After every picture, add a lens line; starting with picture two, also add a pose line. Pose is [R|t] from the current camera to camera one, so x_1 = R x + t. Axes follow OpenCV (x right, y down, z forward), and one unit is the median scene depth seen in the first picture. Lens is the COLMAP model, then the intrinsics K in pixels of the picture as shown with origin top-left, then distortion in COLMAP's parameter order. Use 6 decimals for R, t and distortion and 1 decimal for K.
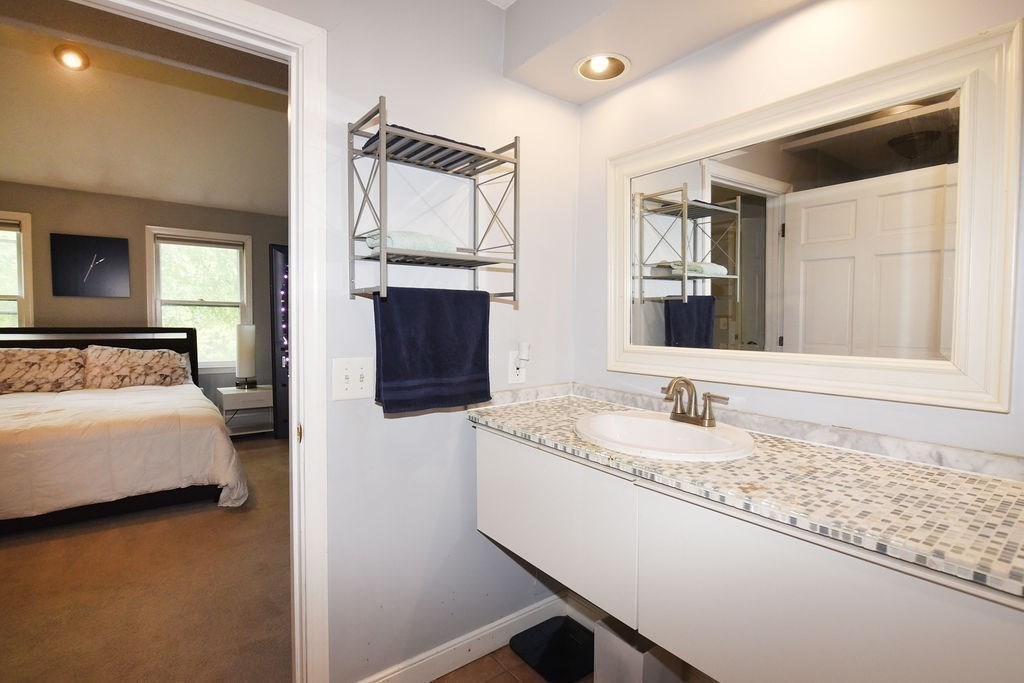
lens RADIAL K [[495.0, 0, 516.4], [0, 495.0, 344.5], [0, 0, 1]] dist [-0.009187, -0.004342]
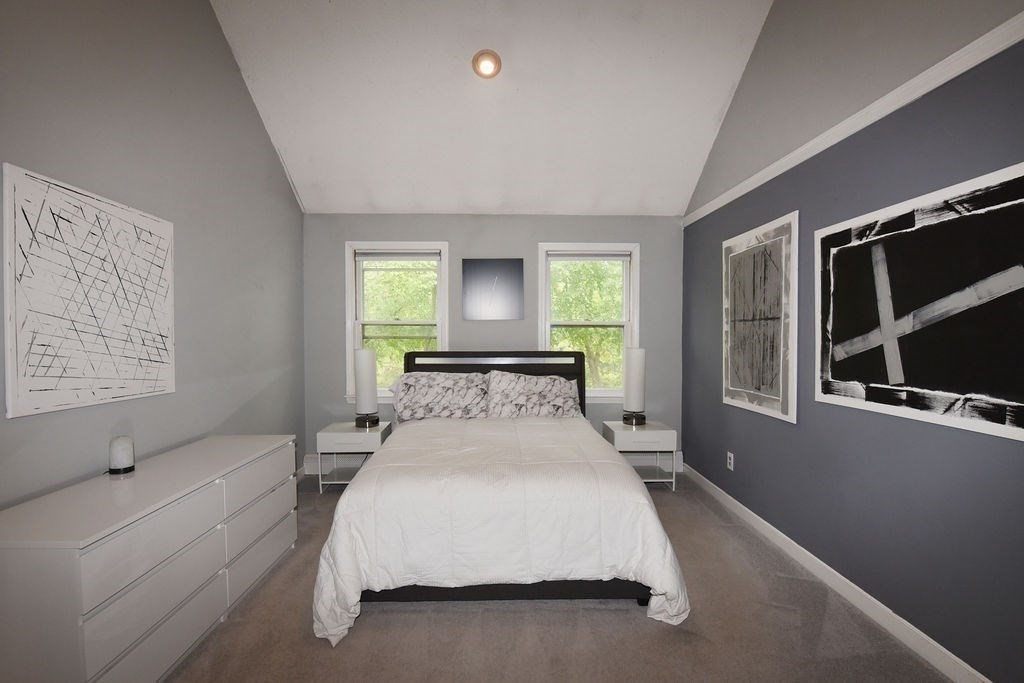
lens RADIAL K [[495.0, 0, 514.6], [0, 495.0, 338.6], [0, 0, 1]] dist [-0.009187, -0.004342]
pose [[0.811149, -0.005534, -0.584813, -0.265682], [-0.018732, 0.999196, -0.035436, -0.027391], [0.584539, 0.039699, 0.810394, 0.236207]]
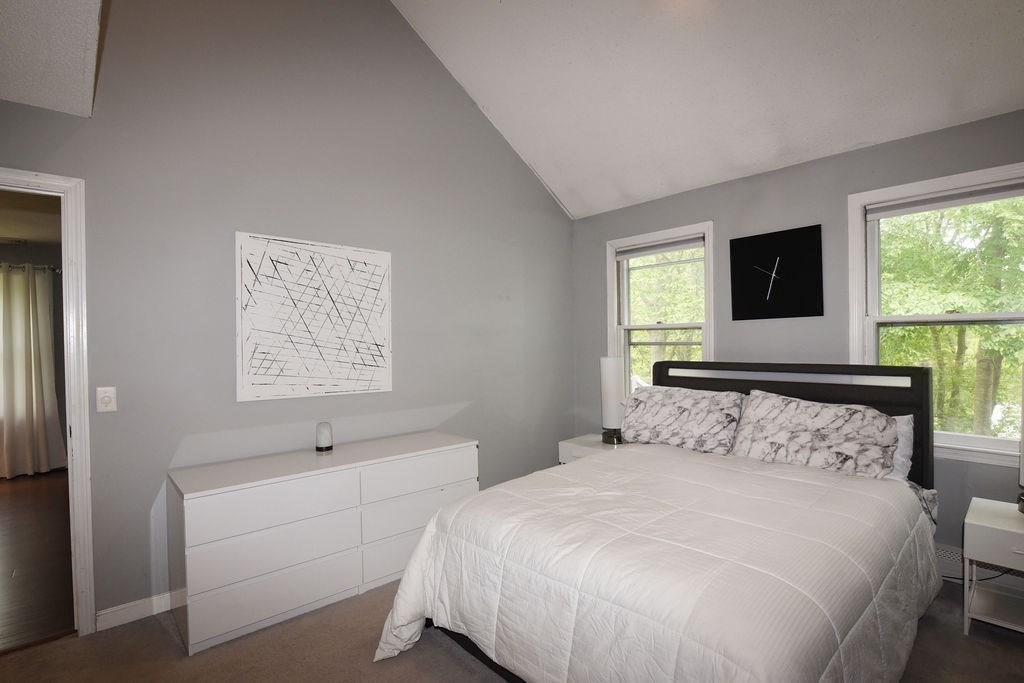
lens RADIAL K [[495.0, 0, 513.2], [0, 495.0, 342.0], [0, 0, 1]] dist [-0.009187, -0.004342]
pose [[0.077253, -0.009030, -0.996971, -0.206011], [-0.033795, 0.999361, -0.011670, -0.046462], [0.996439, 0.034594, 0.076898, 0.614780]]
